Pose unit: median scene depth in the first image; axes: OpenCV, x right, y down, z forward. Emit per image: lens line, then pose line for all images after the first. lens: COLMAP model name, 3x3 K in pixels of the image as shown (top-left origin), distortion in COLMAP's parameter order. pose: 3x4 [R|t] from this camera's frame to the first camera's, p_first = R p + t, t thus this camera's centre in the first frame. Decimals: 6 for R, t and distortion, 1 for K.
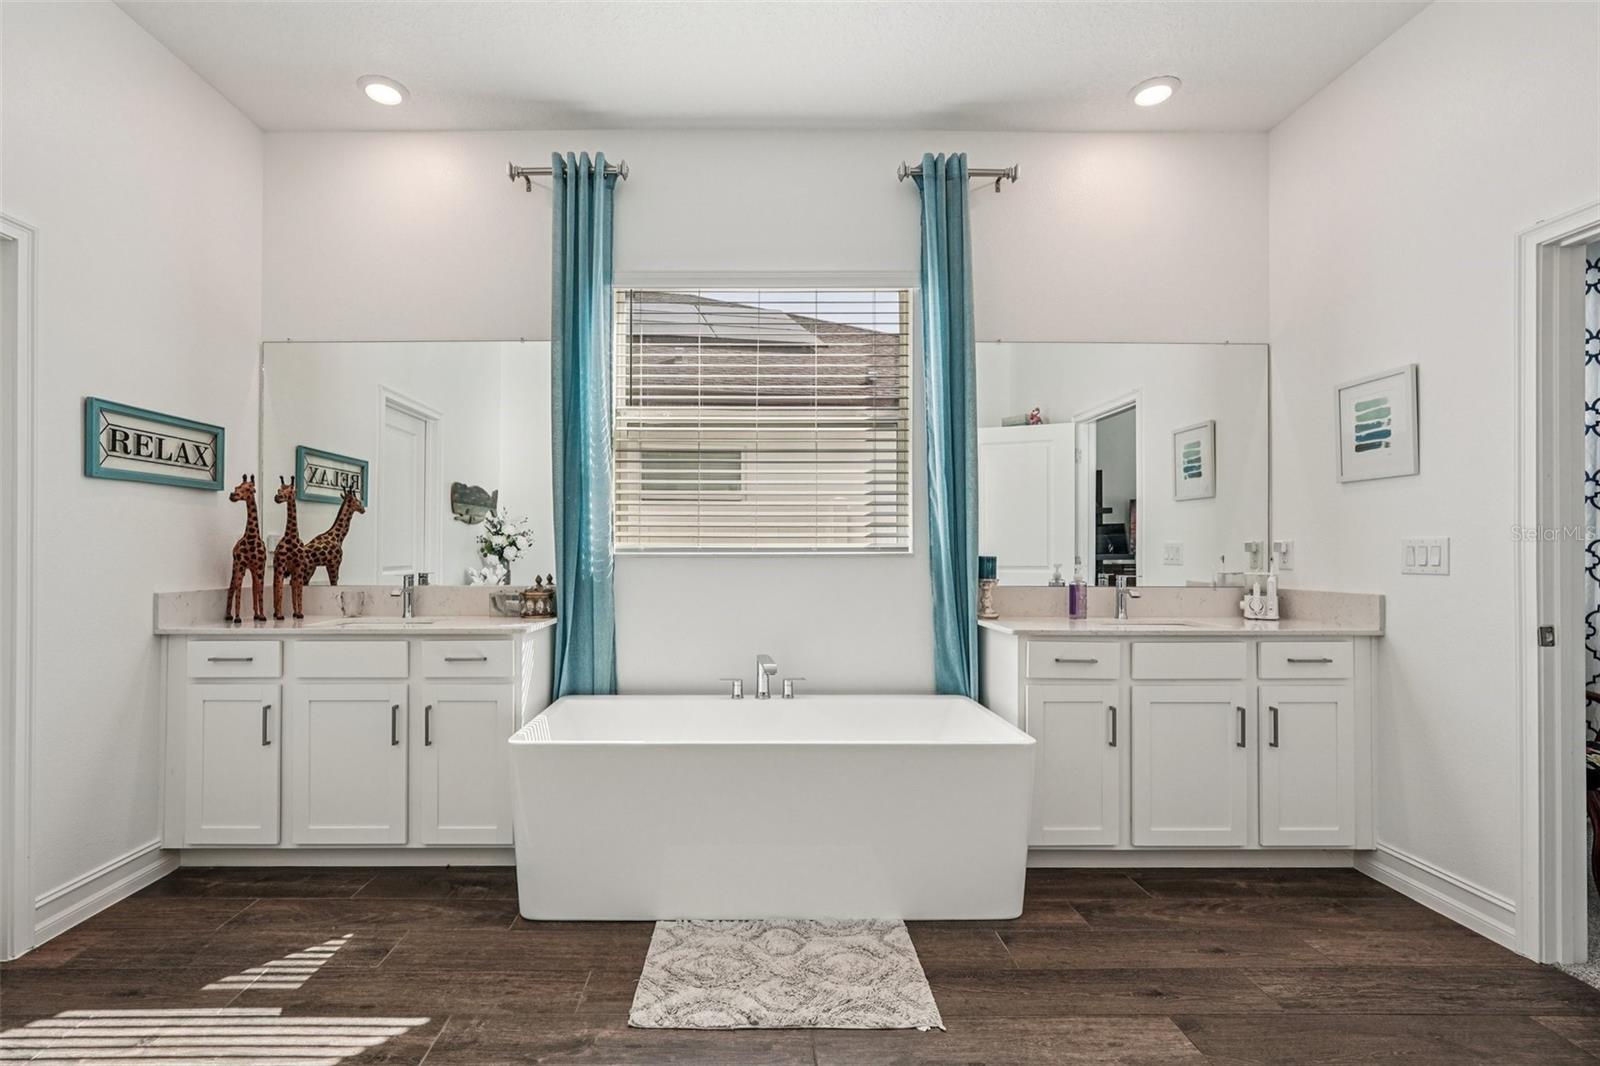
lens RADIAL K [[703.5, 0, 795.8], [0, 703.5, 547.6], [0, 0, 1]] dist [-0.009477, 0.000321]
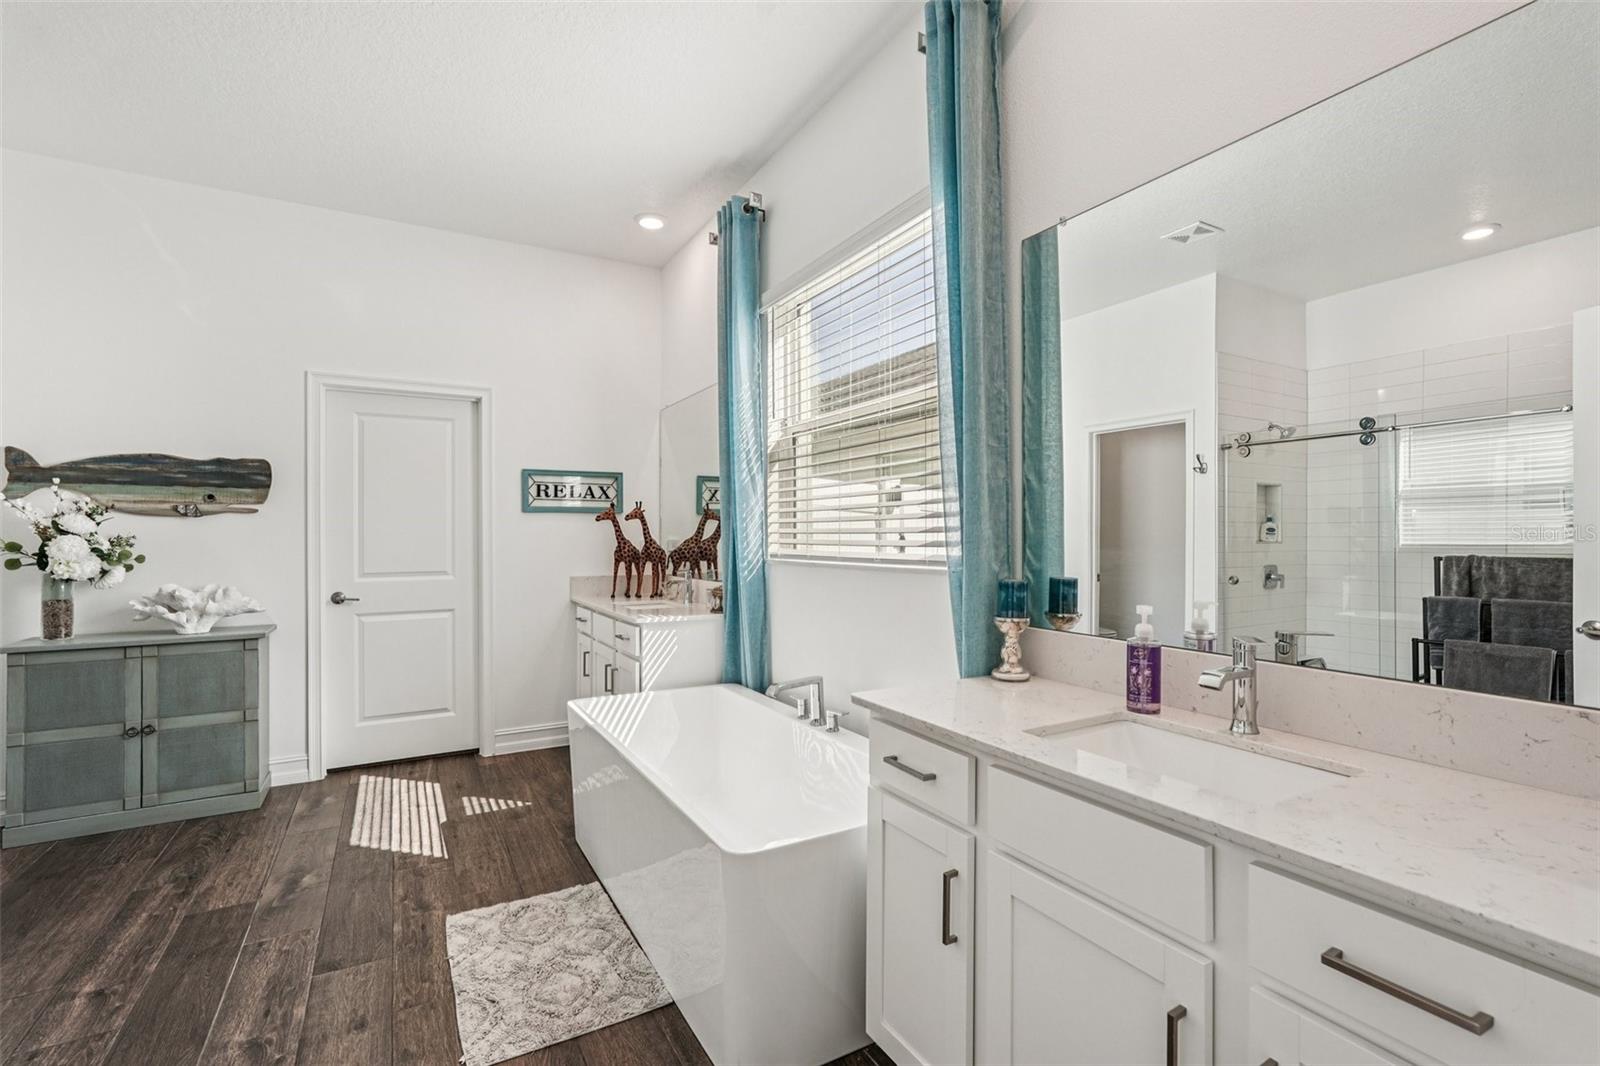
lens RADIAL K [[719.8, 0, 805.7], [0, 719.8, 546.6], [0, 0, 1]] dist [-0.005405, 0.000083]
pose [[0.476476, 0.010418, -0.879126, 0.984965], [0.005567, 0.999874, 0.014867, -0.034119], [0.879170, -0.011978, 0.476357, 0.729811]]
